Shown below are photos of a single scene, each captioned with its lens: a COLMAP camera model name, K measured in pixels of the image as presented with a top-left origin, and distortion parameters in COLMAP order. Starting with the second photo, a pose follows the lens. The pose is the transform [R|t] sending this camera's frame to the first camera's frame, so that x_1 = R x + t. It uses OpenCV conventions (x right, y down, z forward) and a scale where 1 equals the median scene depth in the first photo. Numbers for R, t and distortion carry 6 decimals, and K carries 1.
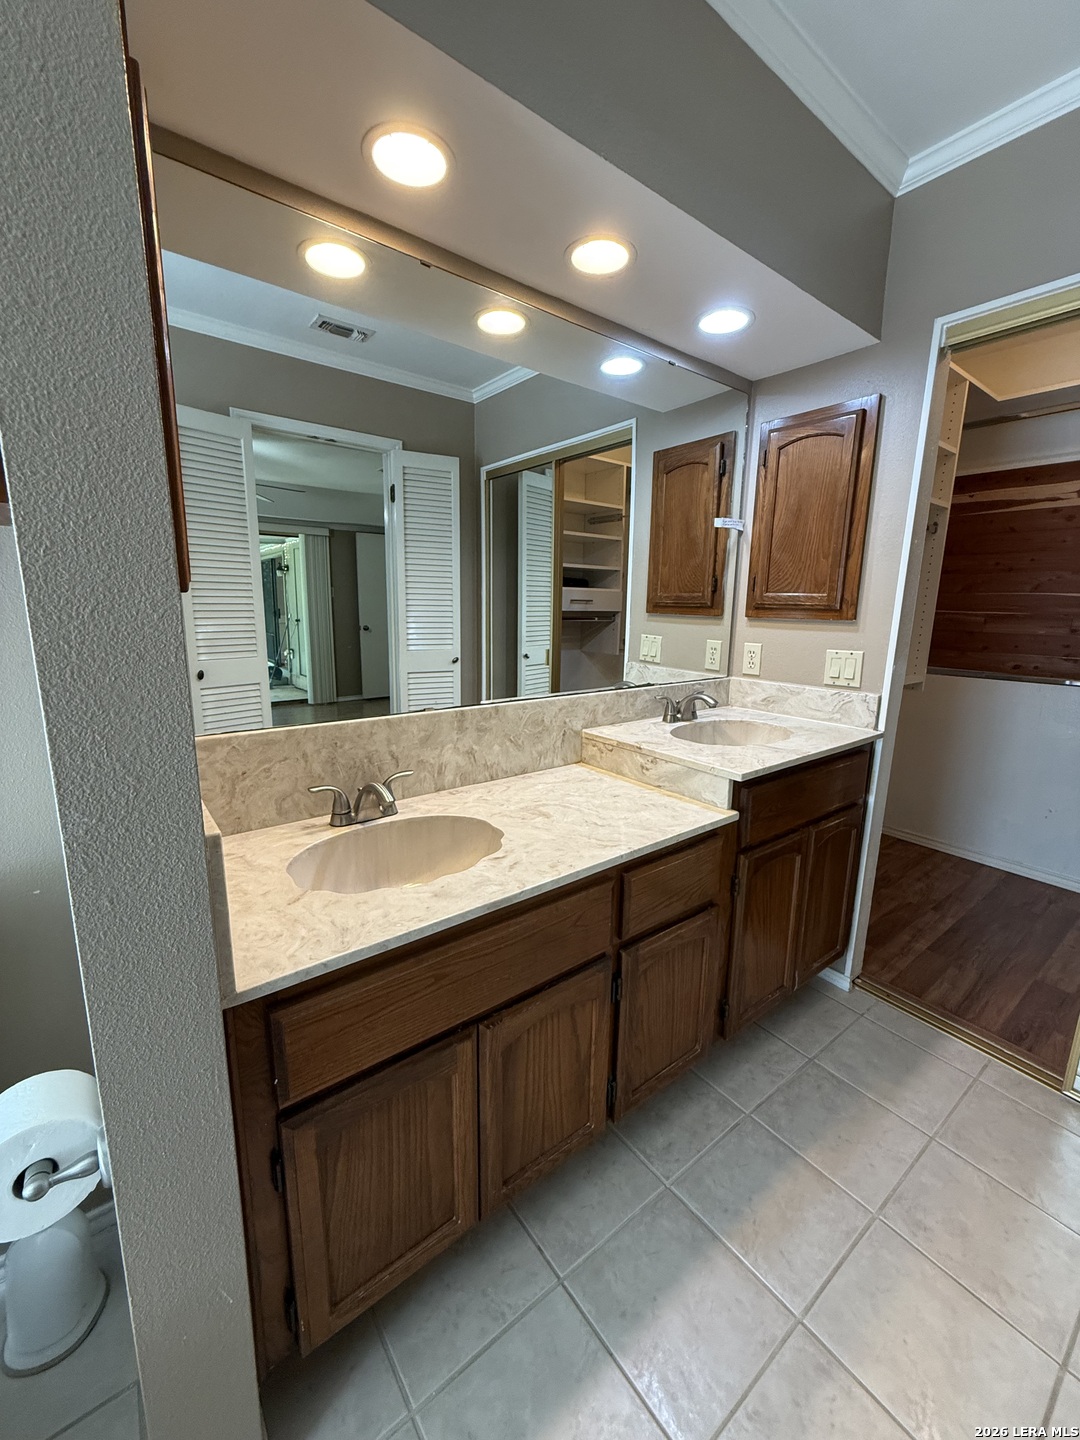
lens RADIAL K [[577.0, 0, 541.2], [0, 577.0, 718.1], [0, 0, 1]] dist [-0.000534, -0.000126]
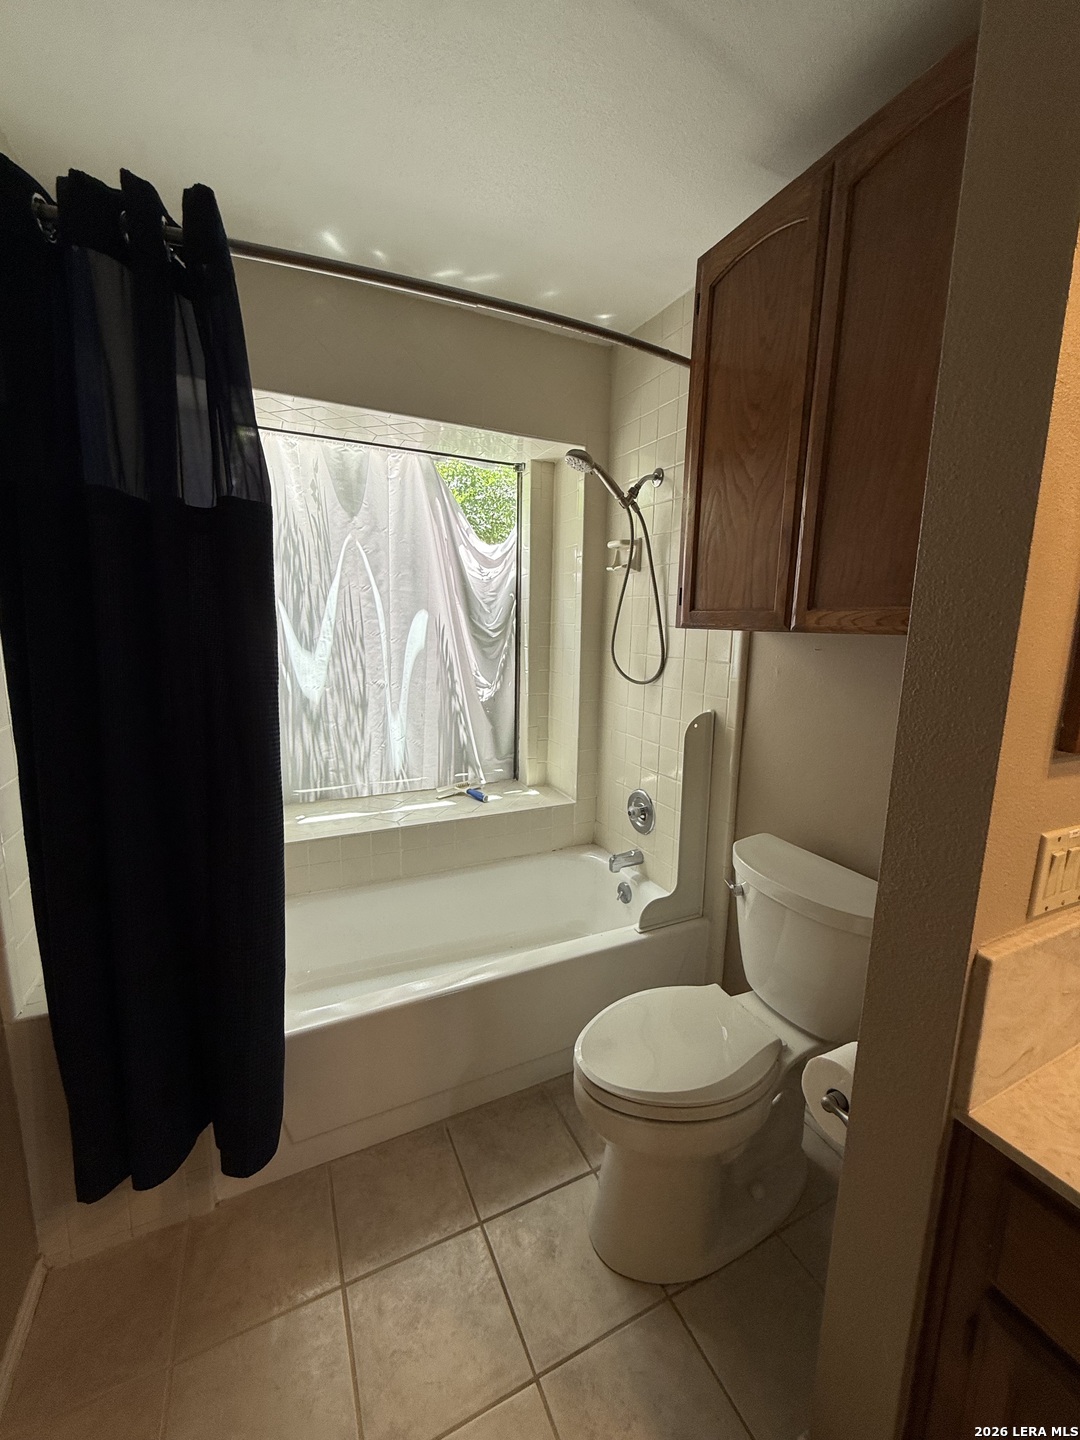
lens RADIAL K [[577.0, 0, 540.8], [0, 577.0, 719.3], [0, 0, 1]] dist [-0.000534, -0.000126]
pose [[-0.208177, 0.143478, -0.967510, 0.507995], [-0.210549, 0.959418, 0.187581, -0.221849], [0.955160, 0.242758, -0.169520, 0.289349]]
